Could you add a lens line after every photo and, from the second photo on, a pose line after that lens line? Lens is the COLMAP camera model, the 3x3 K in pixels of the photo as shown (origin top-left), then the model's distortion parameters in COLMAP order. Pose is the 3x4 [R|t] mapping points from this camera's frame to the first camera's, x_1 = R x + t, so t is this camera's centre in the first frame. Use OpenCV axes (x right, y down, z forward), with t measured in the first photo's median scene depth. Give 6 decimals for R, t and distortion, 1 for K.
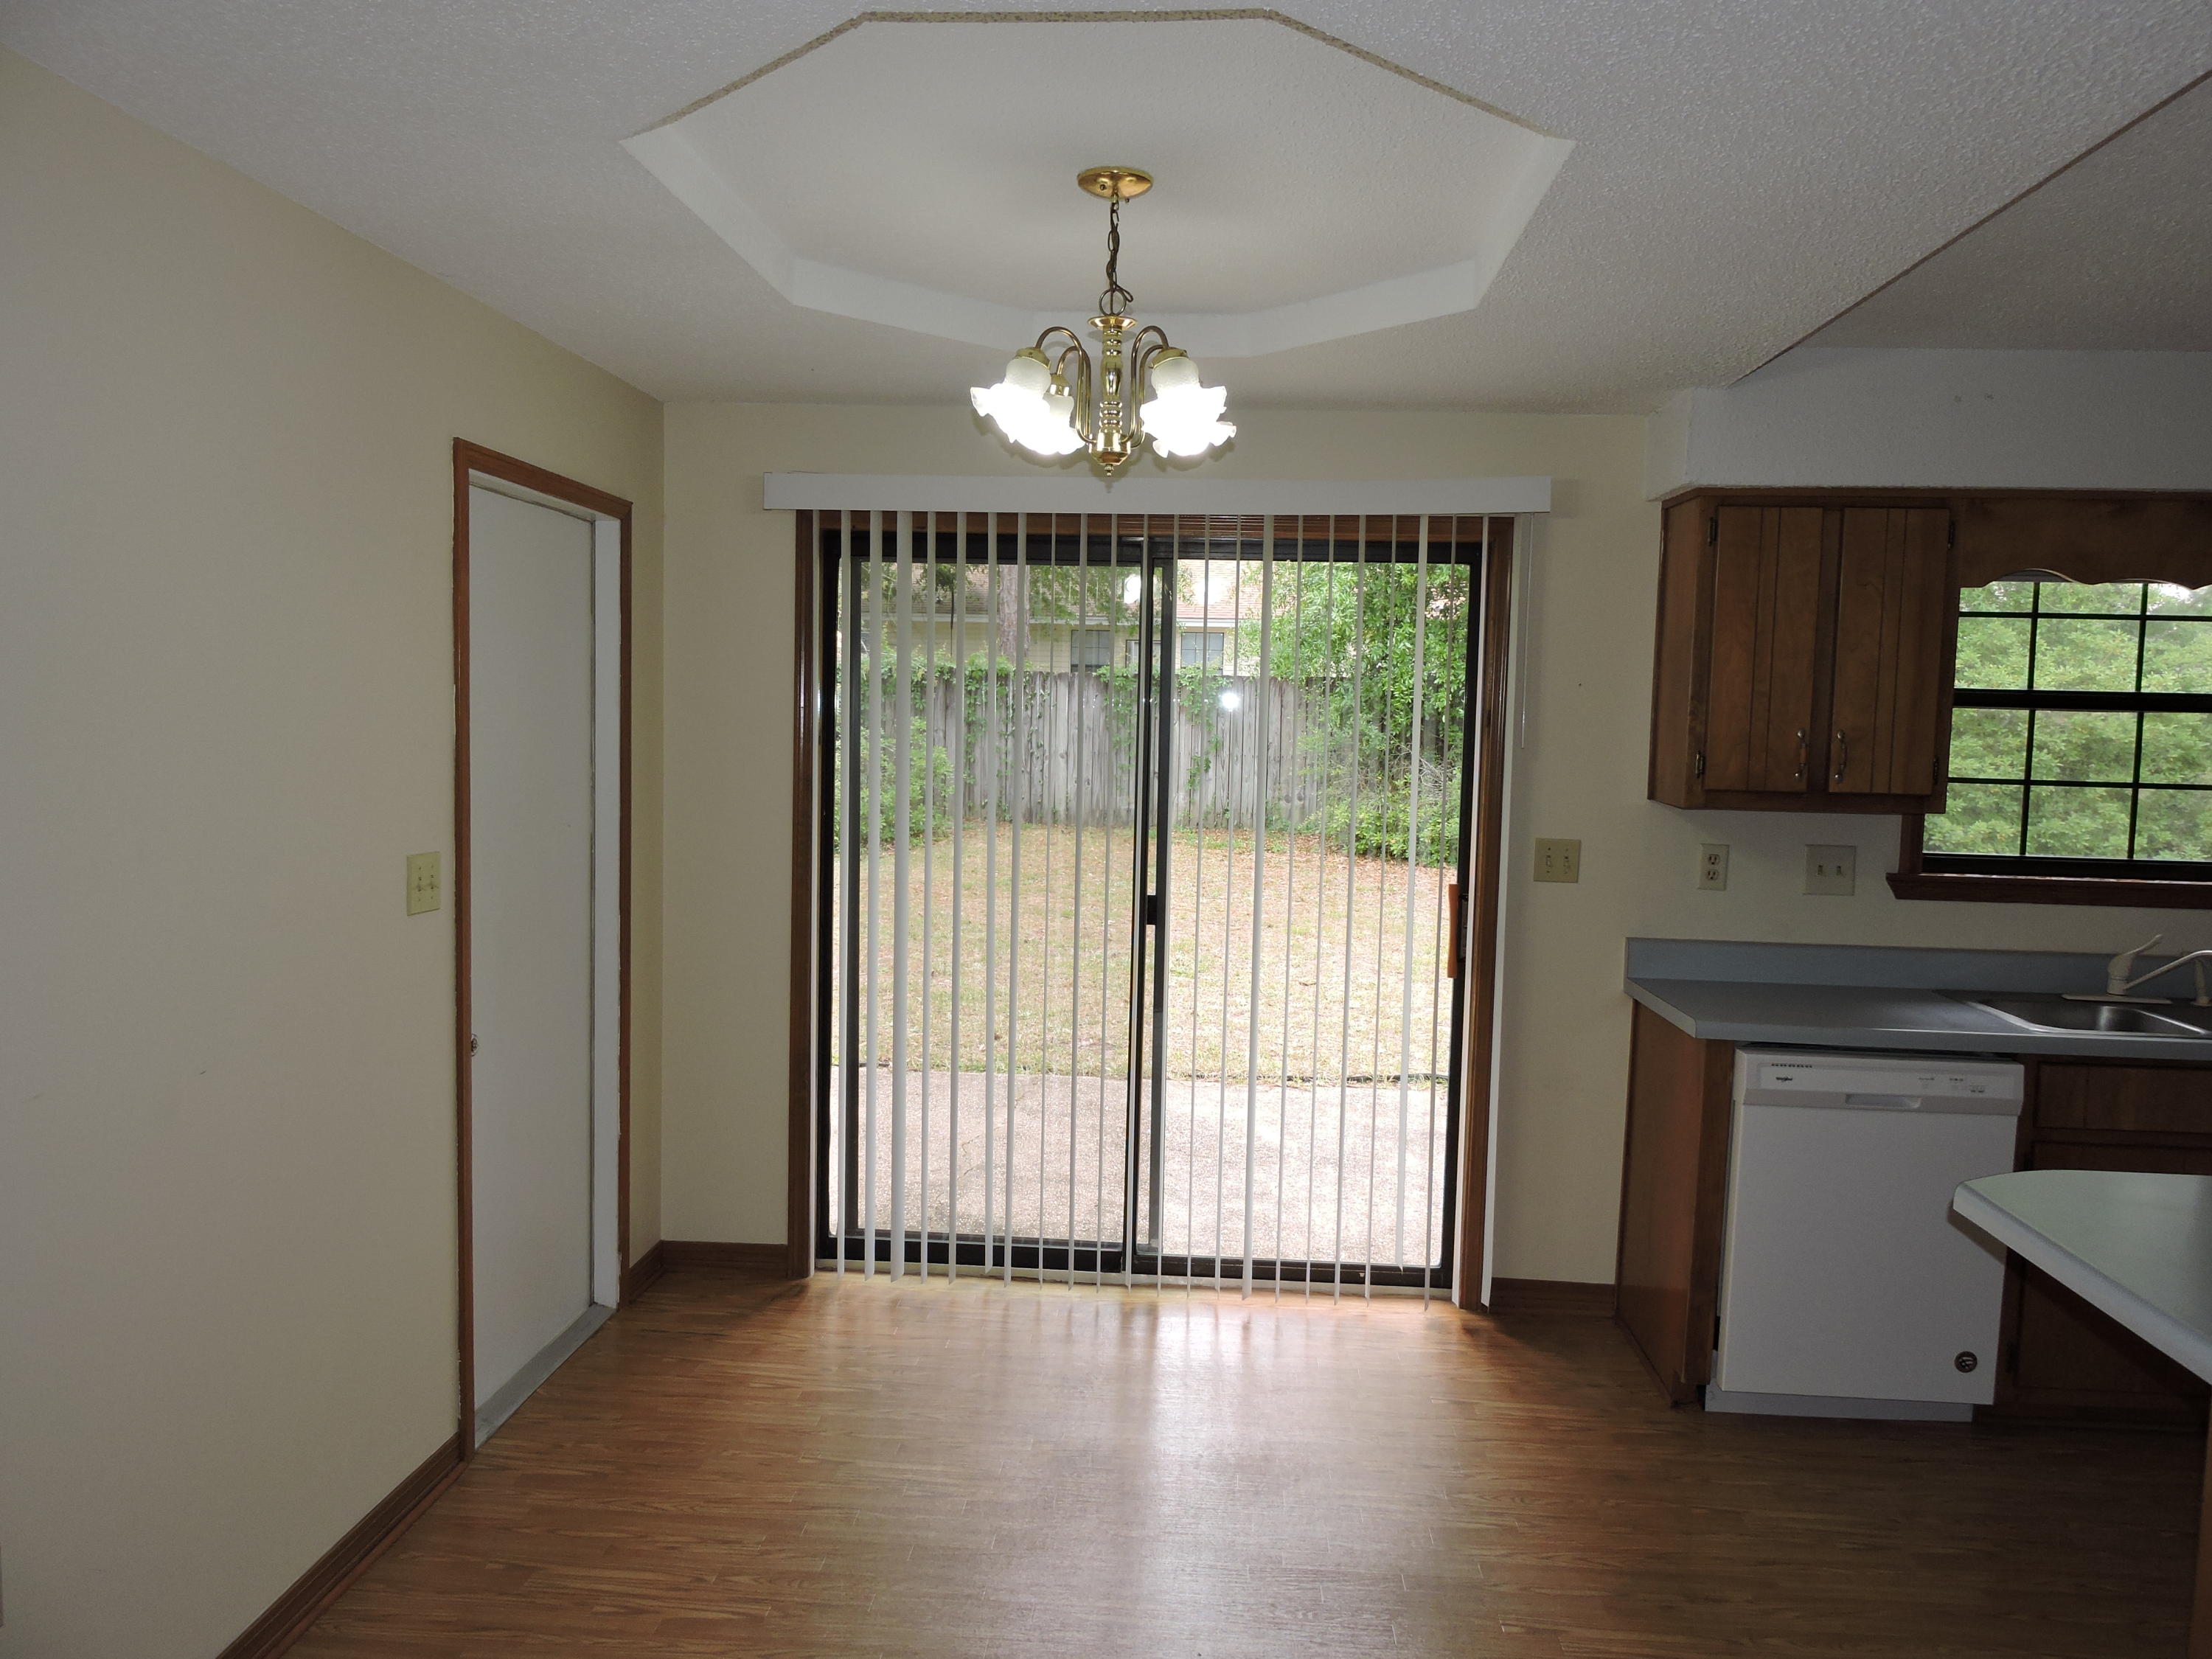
lens RADIAL K [[1565.2, 0, 1097.6], [0, 1565.2, 830.1], [0, 0, 1]] dist [-0.002694, -0.006939]
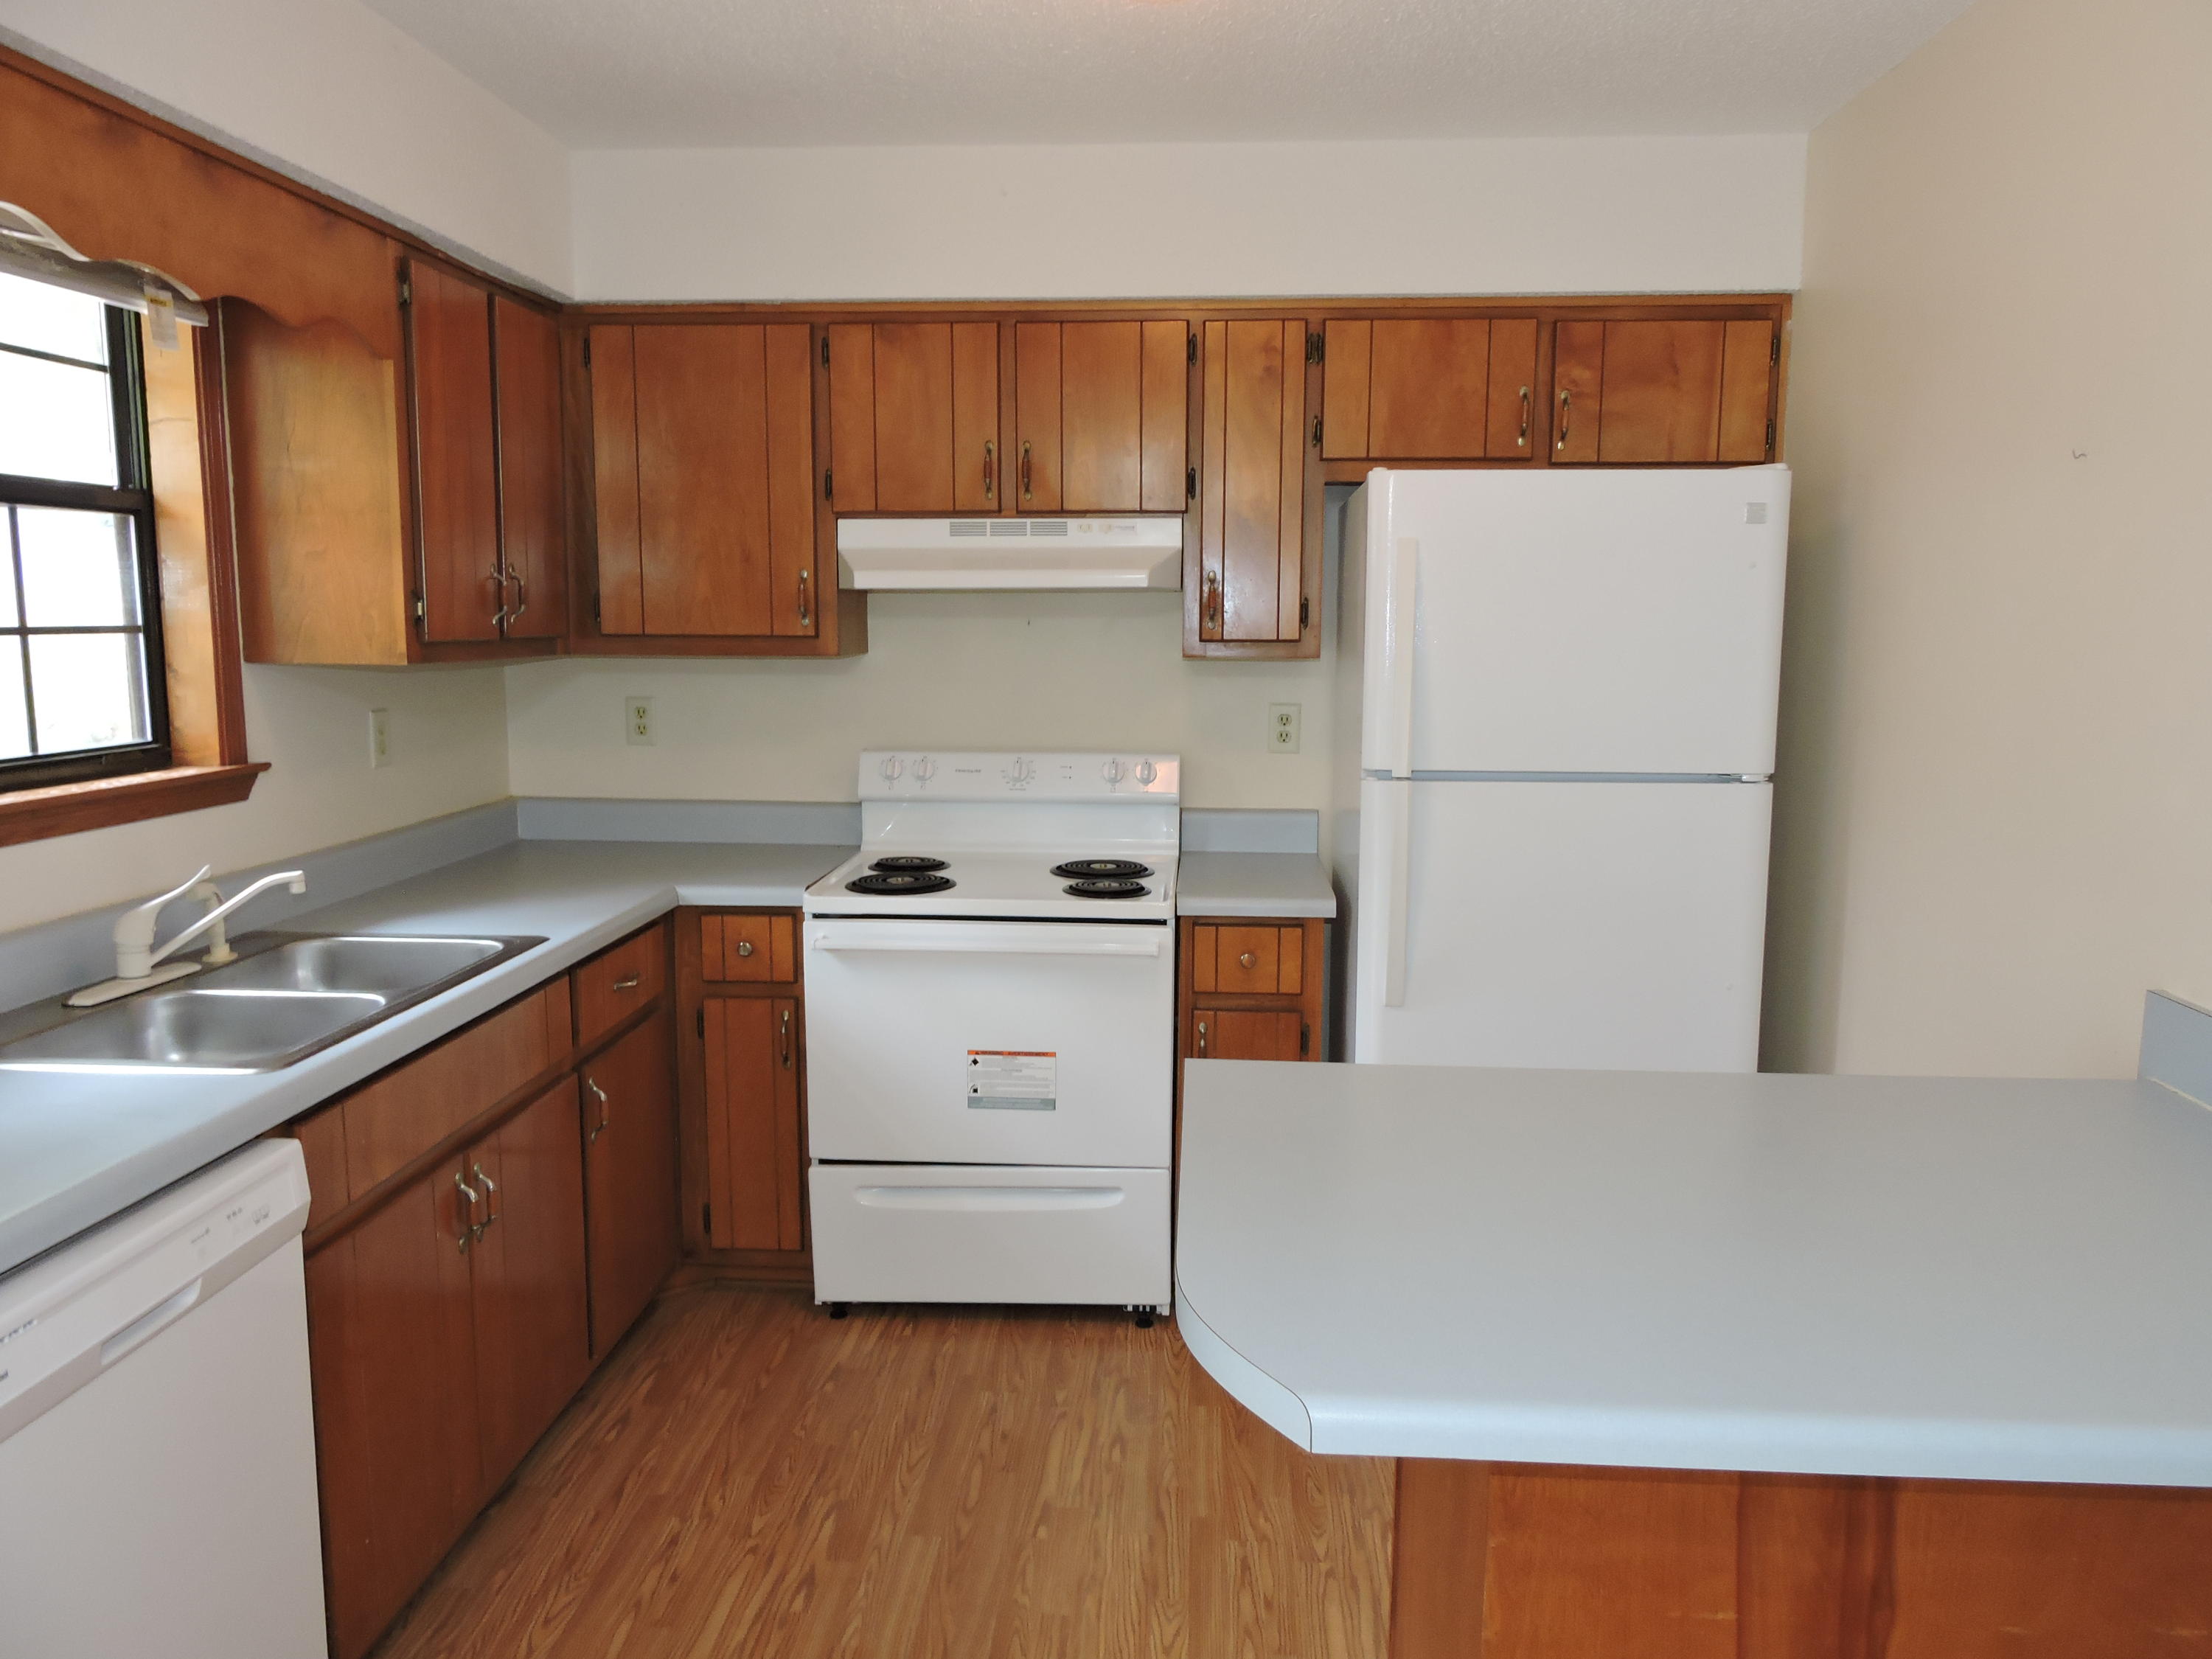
lens RADIAL K [[1565.2, 0, 1112.3], [0, 1565.2, 834.4], [0, 0, 1]] dist [-0.002694, -0.006939]
pose [[-0.028563, -0.165210, 0.985845, 0.052619], [0.068513, 0.983604, 0.166820, -0.024457], [-0.997241, 0.072308, -0.016775, 0.634587]]
